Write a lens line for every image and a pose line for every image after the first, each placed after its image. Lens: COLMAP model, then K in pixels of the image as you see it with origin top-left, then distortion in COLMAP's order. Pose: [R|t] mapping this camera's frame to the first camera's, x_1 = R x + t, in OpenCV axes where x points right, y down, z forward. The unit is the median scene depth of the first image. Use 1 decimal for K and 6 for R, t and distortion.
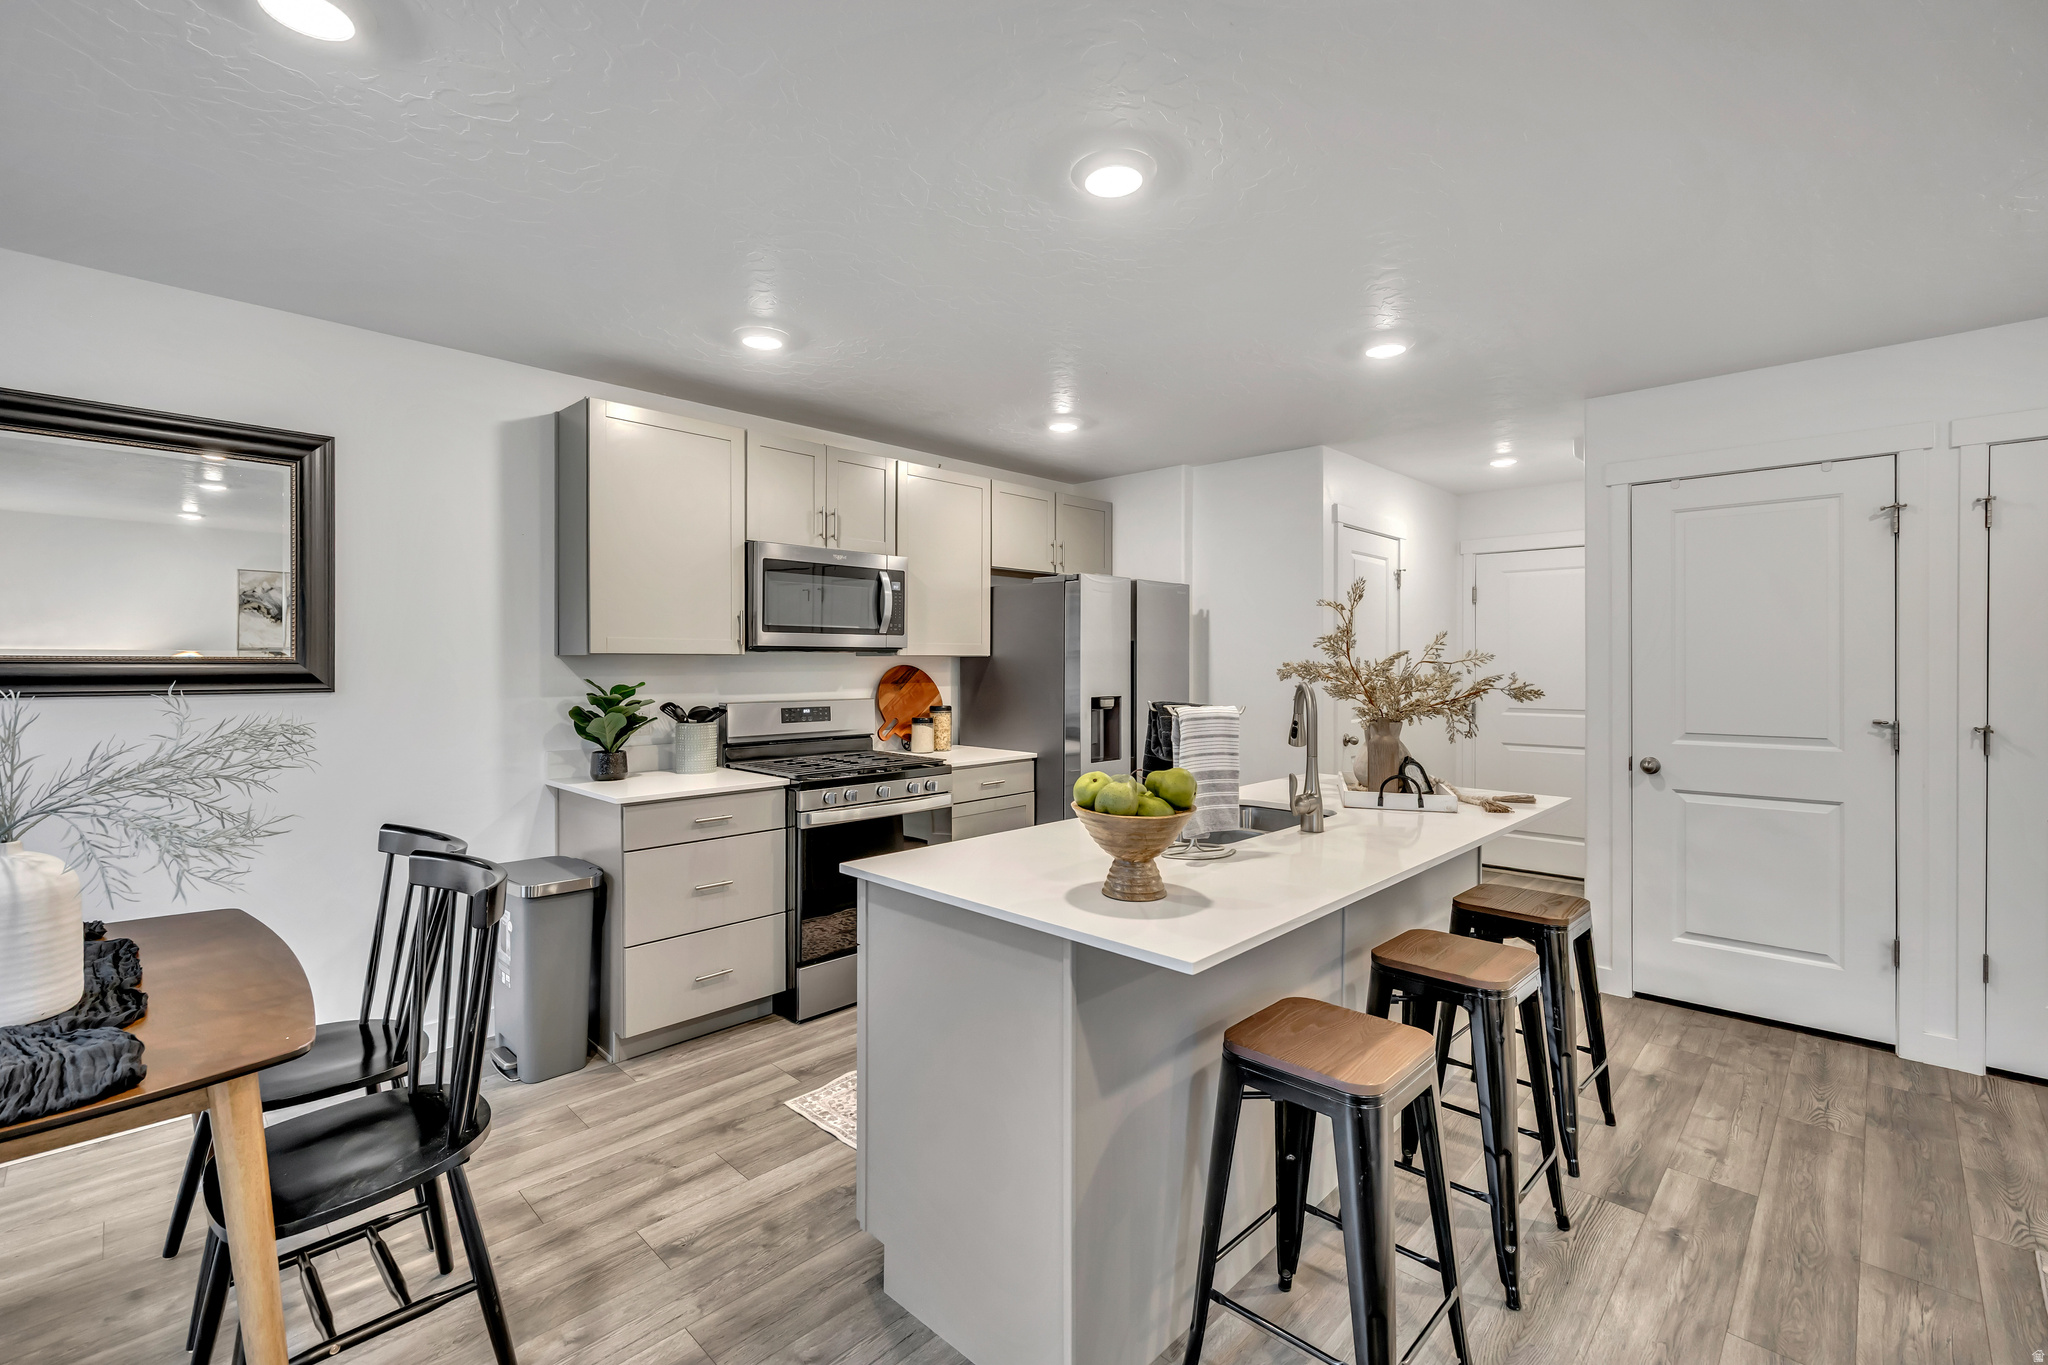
lens RADIAL K [[886.5, 0, 1009.8], [0, 886.5, 662.3], [0, 0, 1]] dist [-0.014105, 0.002497]
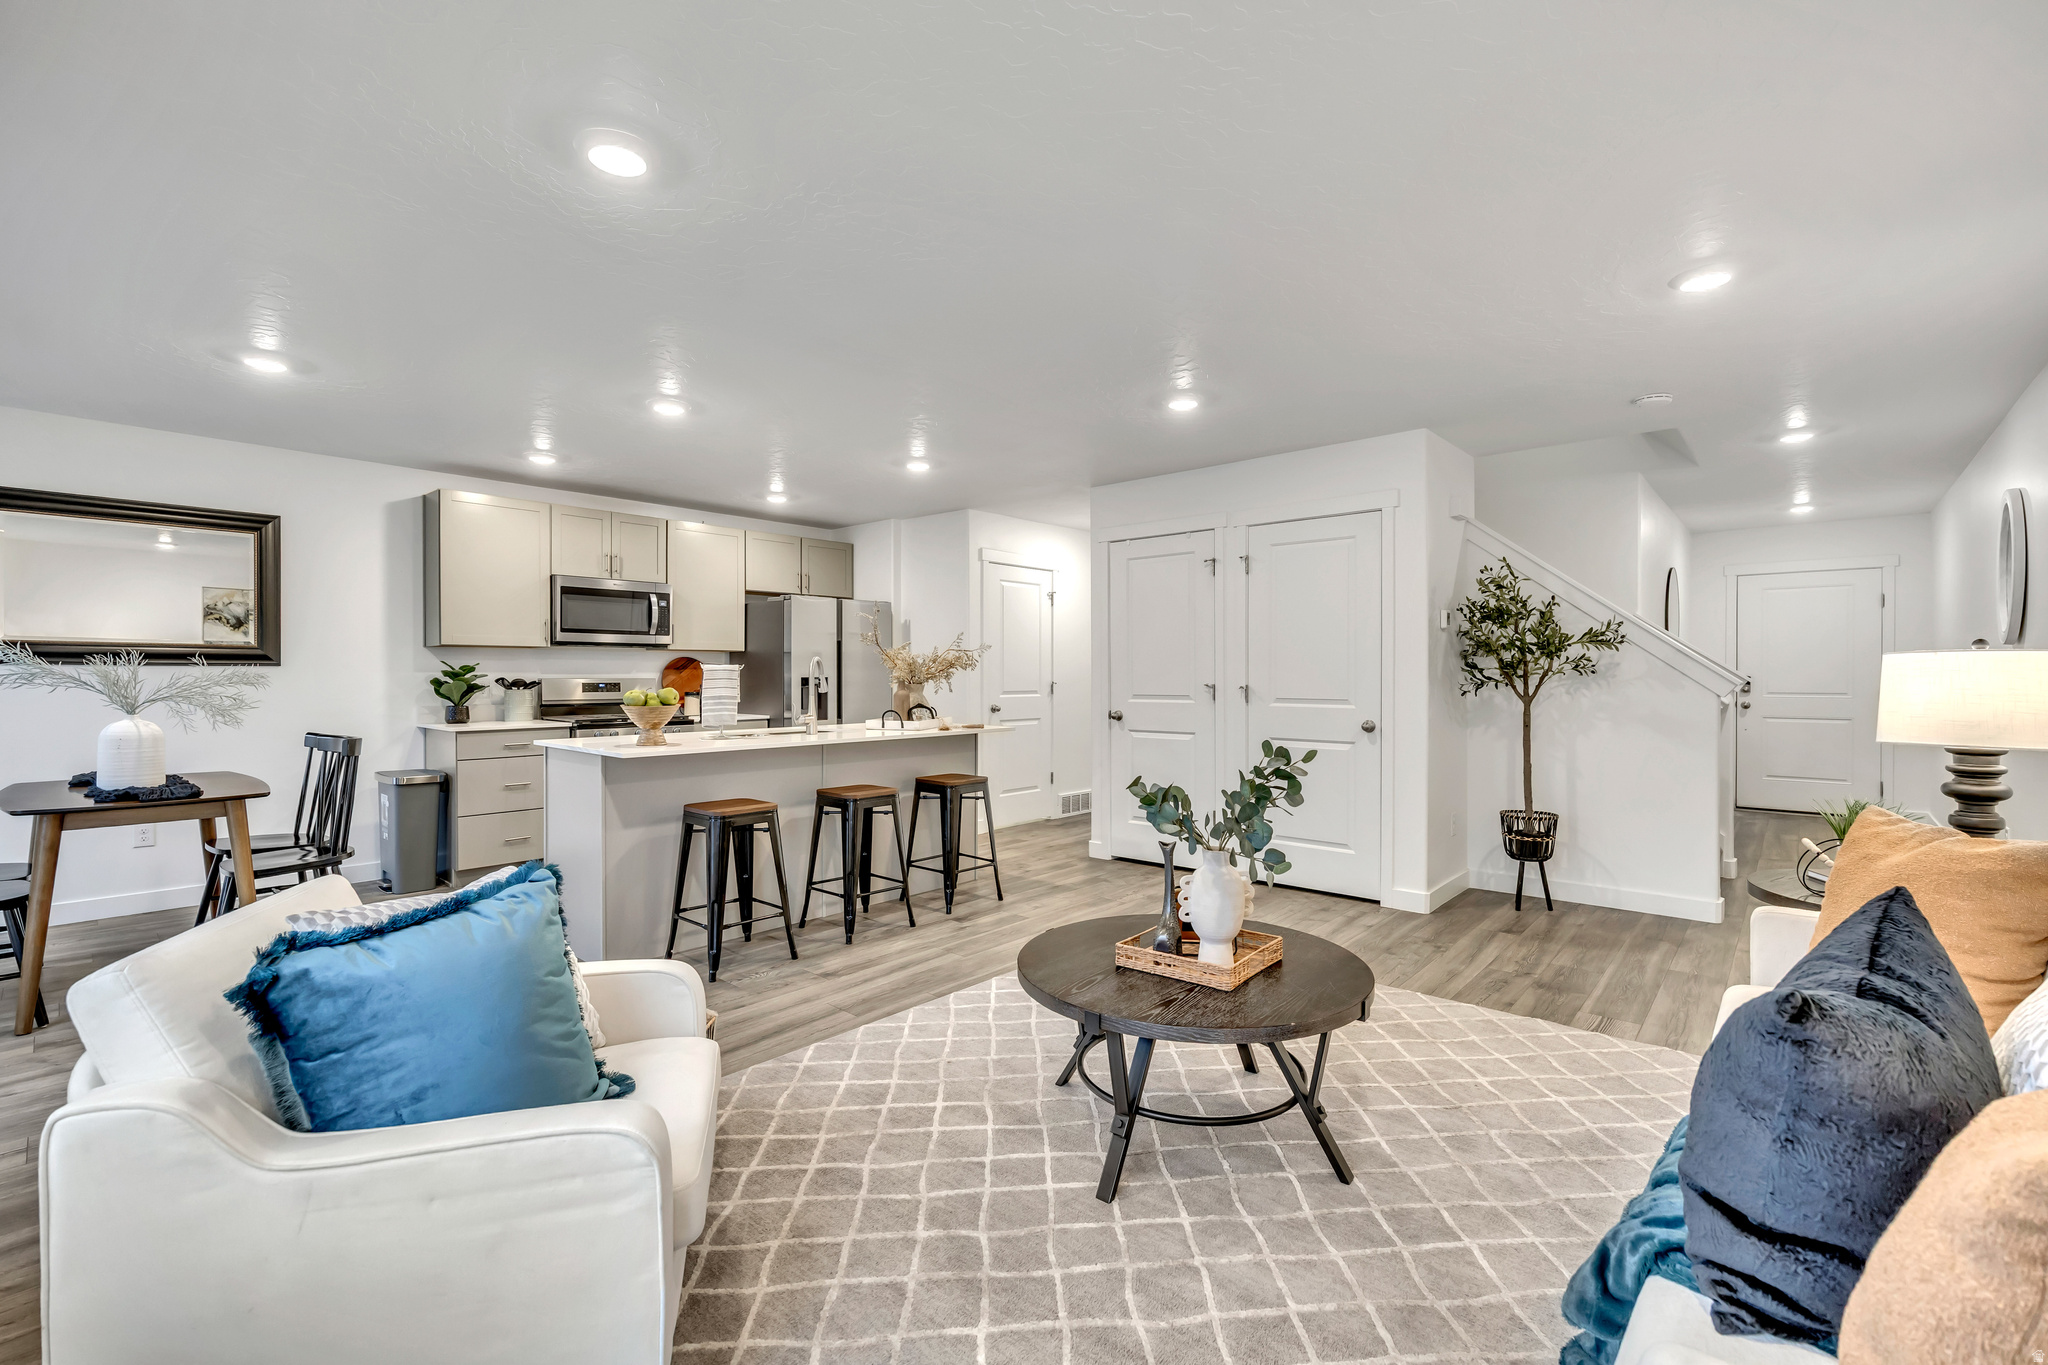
lens RADIAL K [[886.5, 0, 1024.5], [0, 886.5, 672.8], [0, 0, 1]] dist [-0.014105, 0.002497]
pose [[0.998761, -0.000493, 0.049762, 0.510283], [0.000542, 0.999999, -0.000961, 0.043148], [-0.049762, 0.000987, 0.998761, -0.670810]]
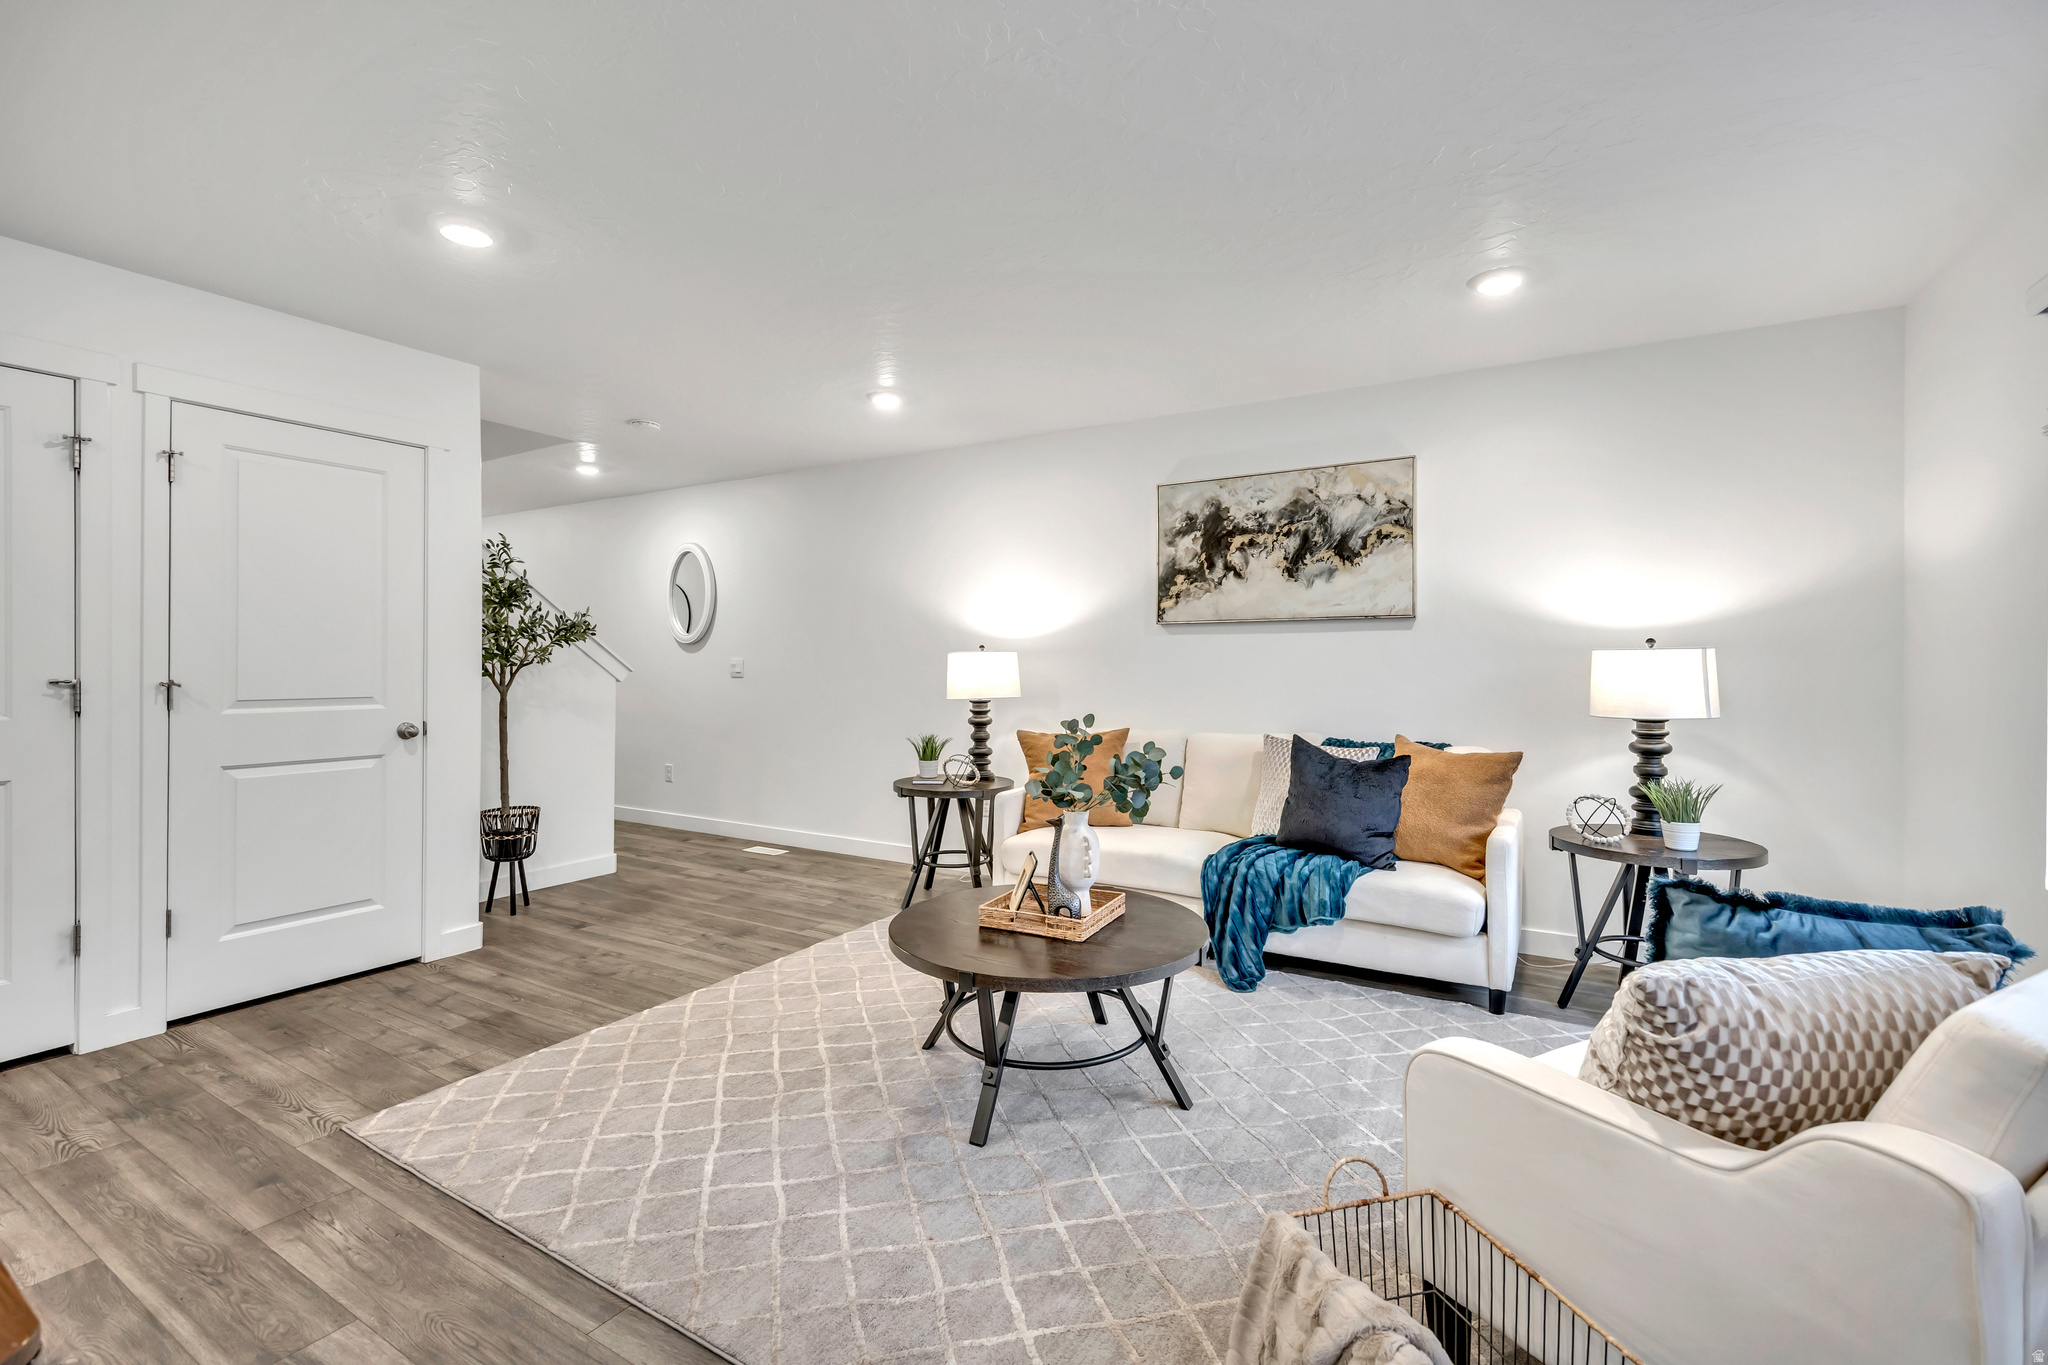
lens RADIAL K [[886.5, 0, 1038.1], [0, 886.5, 664.9], [0, 0, 1]] dist [-0.014105, 0.002497]
pose [[-0.252611, -0.001677, 0.967566, -0.088660], [-0.001459, 0.999998, 0.001352, 0.046077], [-0.967567, -0.001070, -0.252613, 0.255873]]
